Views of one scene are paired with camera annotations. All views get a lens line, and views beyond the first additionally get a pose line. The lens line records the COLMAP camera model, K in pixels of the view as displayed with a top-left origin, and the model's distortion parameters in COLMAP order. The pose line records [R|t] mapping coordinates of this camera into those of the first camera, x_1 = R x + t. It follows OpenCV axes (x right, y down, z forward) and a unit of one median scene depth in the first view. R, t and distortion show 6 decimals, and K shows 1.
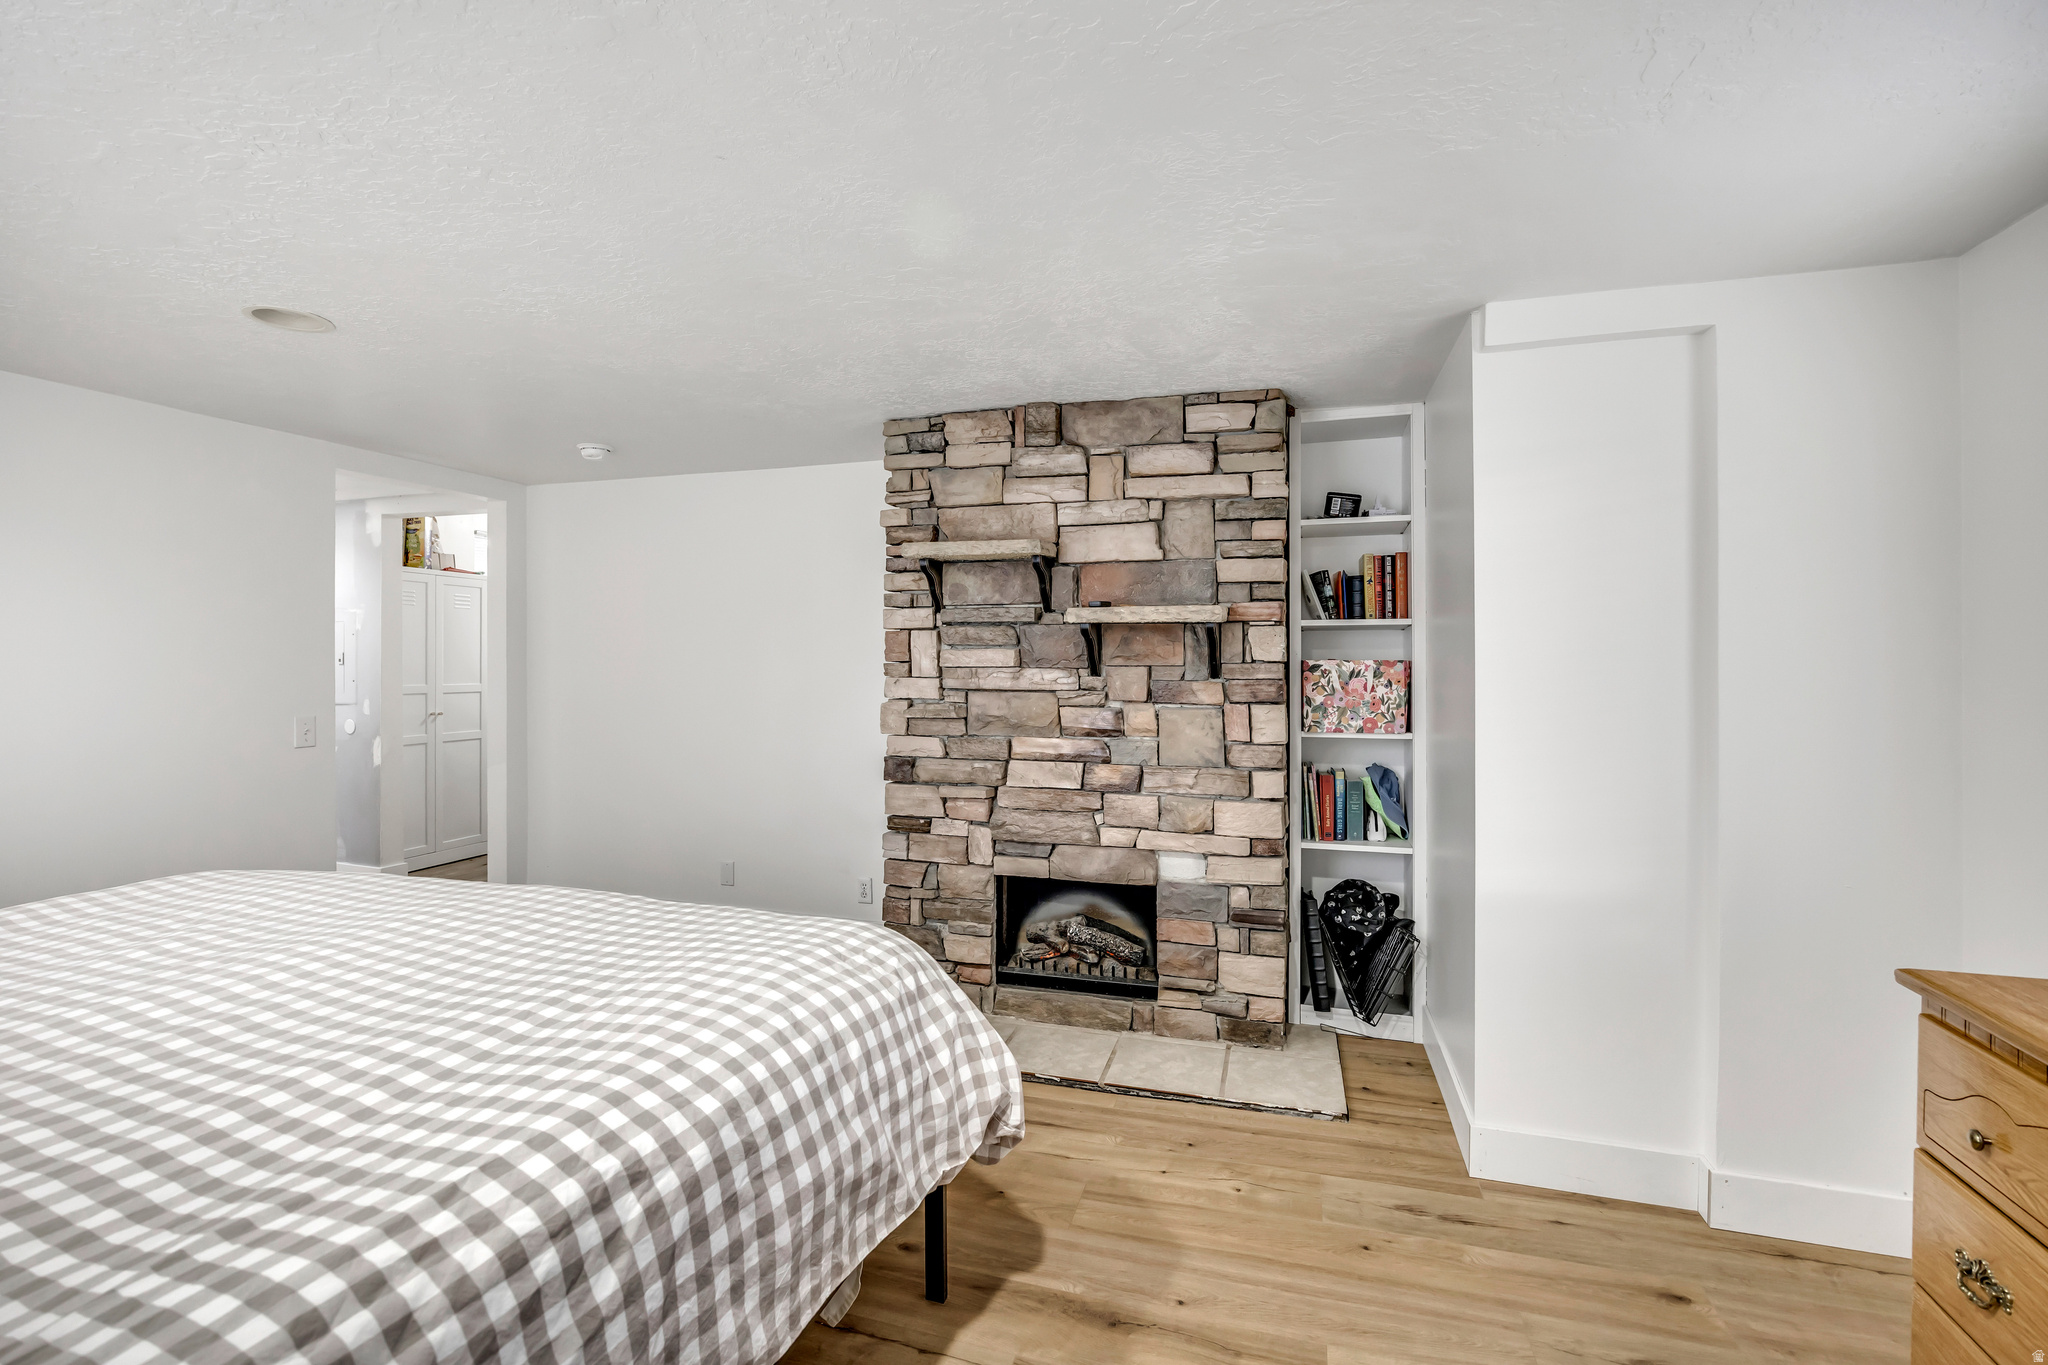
lens RADIAL K [[923.8, 0, 1022.7], [0, 923.8, 680.4], [0, 0, 1]] dist [0.000451, 0.000013]
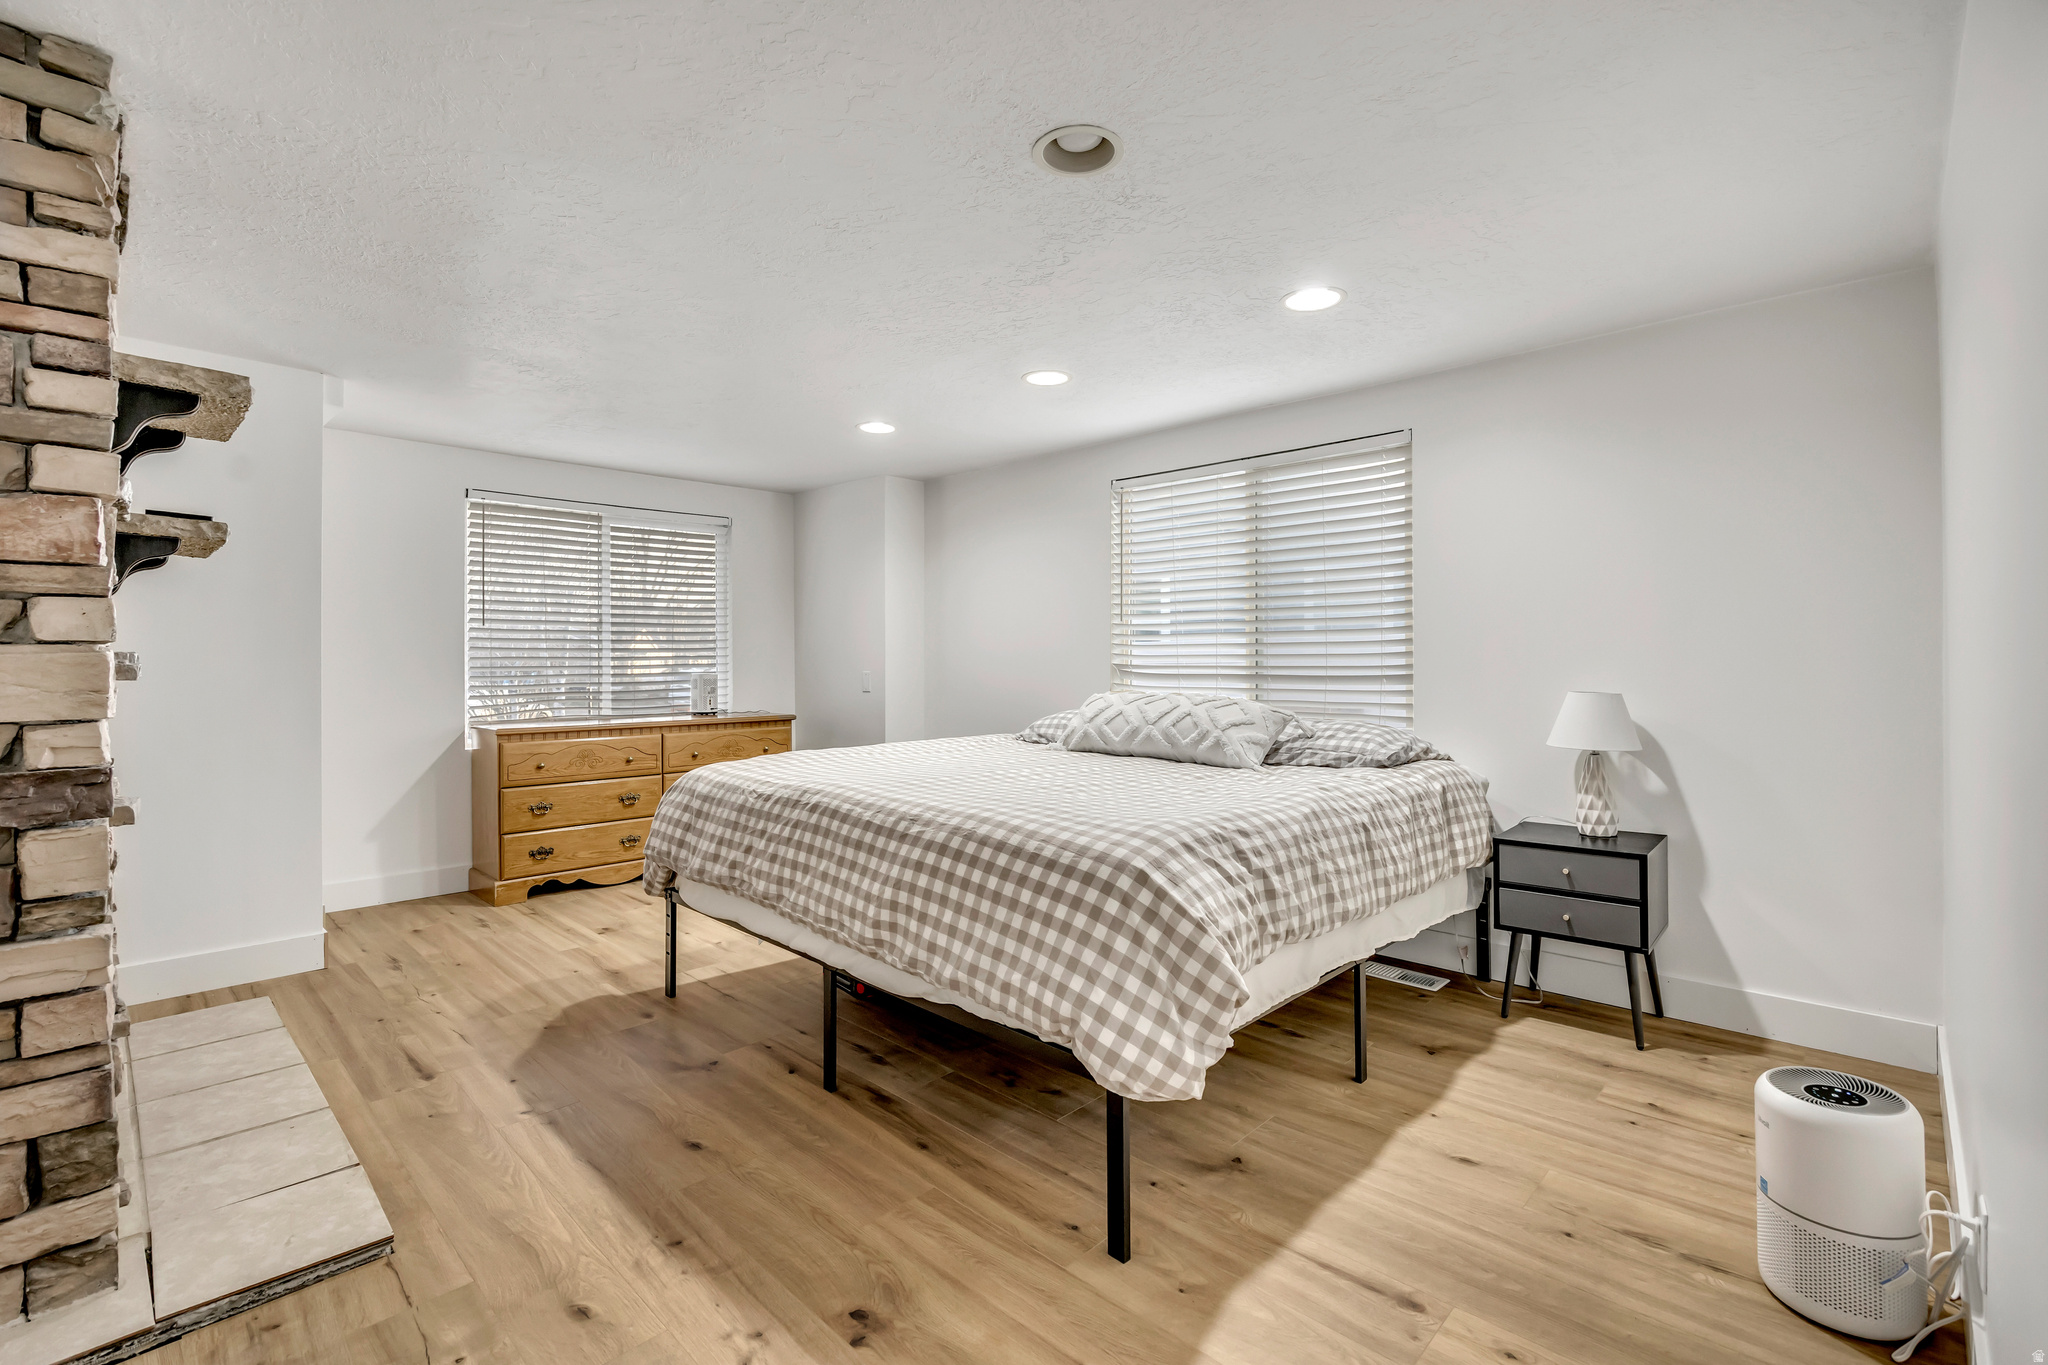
lens RADIAL K [[923.8, 0, 1022.5], [0, 923.8, 668.0], [0, 0, 1]] dist [0.000451, 0.000013]
pose [[-0.887553, -0.003725, 0.460691, -1.340657], [0.002286, 0.999919, 0.012488, 0.040349], [-0.460700, 0.012137, -0.887473, 2.024253]]
